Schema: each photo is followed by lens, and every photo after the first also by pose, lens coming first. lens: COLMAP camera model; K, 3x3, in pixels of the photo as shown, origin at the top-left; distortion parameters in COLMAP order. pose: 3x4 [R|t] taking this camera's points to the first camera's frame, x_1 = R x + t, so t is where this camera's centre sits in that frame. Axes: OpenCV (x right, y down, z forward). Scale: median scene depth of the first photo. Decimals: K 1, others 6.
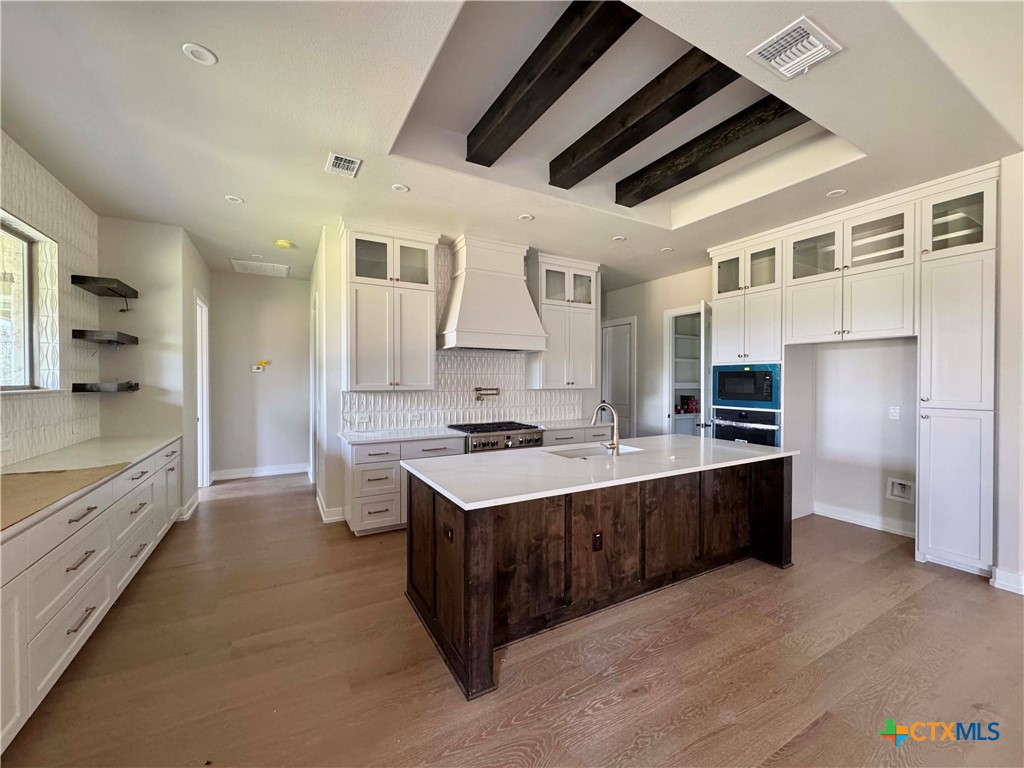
lens RADIAL K [[410.1, 0, 511.1], [0, 410.1, 381.9], [0, 0, 1]] dist [-0.000392, 0.000000]
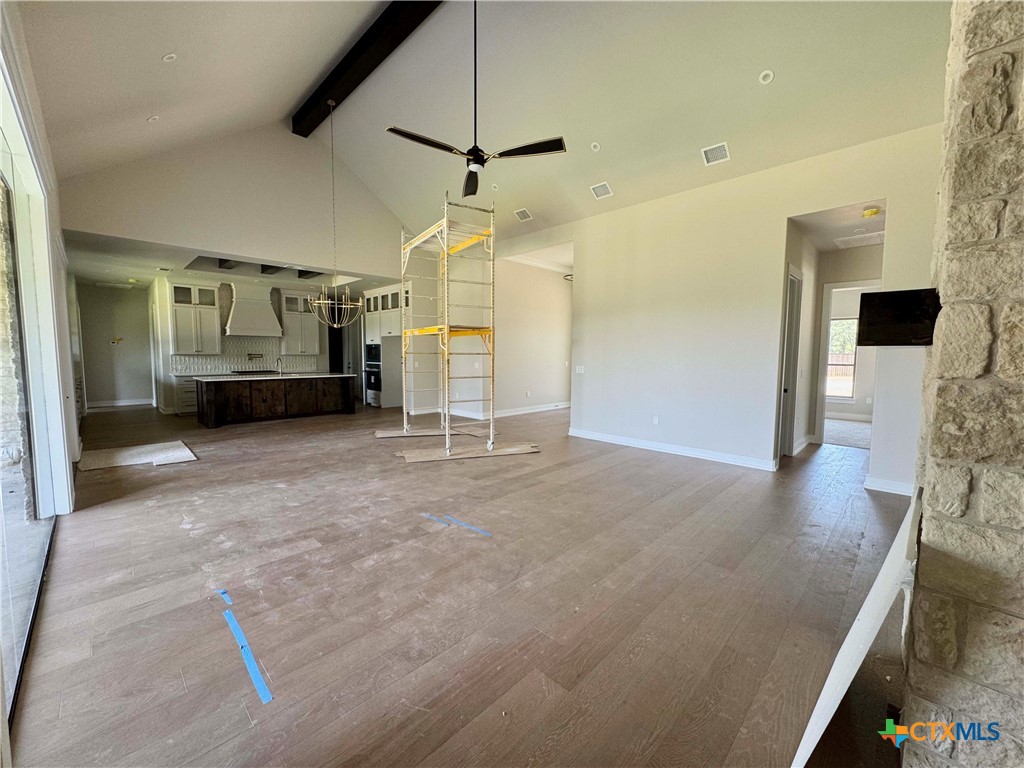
lens RADIAL K [[410.1, 0, 512.9], [0, 410.1, 382.1], [0, 0, 1]] dist [-0.000392, 0.000000]
pose [[0.961563, -0.013884, 0.274233, 0.748557], [-0.003898, 0.997930, 0.064190, 0.021381], [-0.274557, -0.062792, 0.959519, -1.621577]]
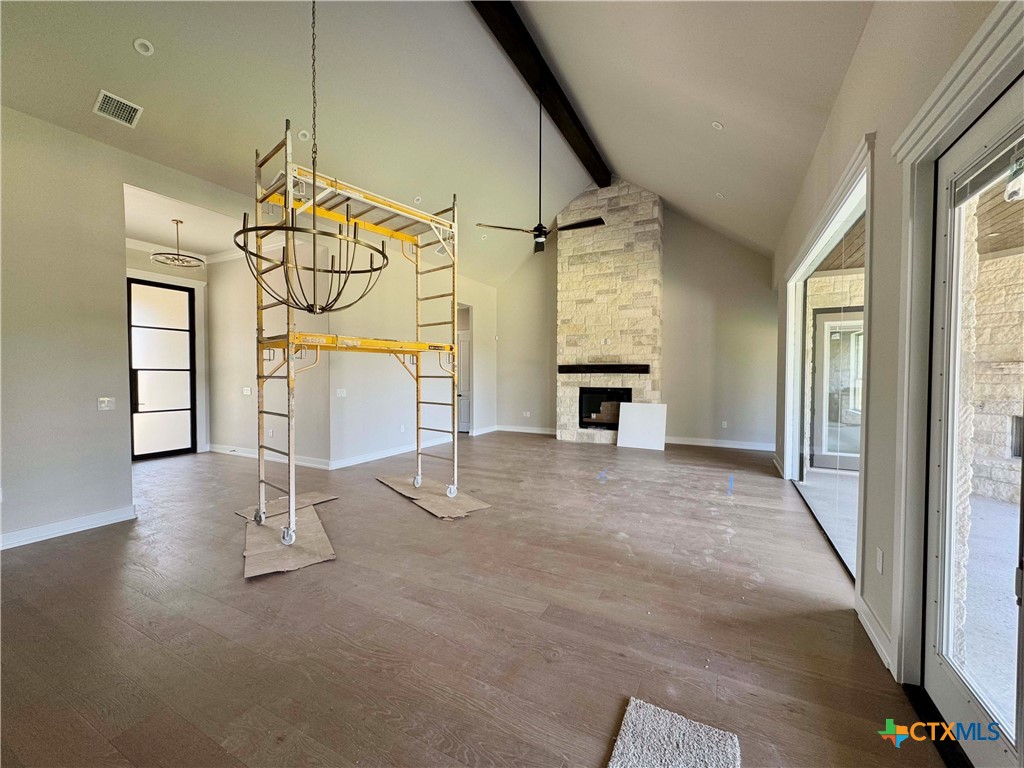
lens RADIAL K [[410.1, 0, 512.9], [0, 410.1, 383.4], [0, 0, 1]] dist [-0.000392, 0.000000]
pose [[-0.543423, -0.017897, 0.839268, -1.250099], [0.004561, 0.999695, 0.024272, -0.010699], [-0.839447, 0.017018, -0.543176, 2.460448]]
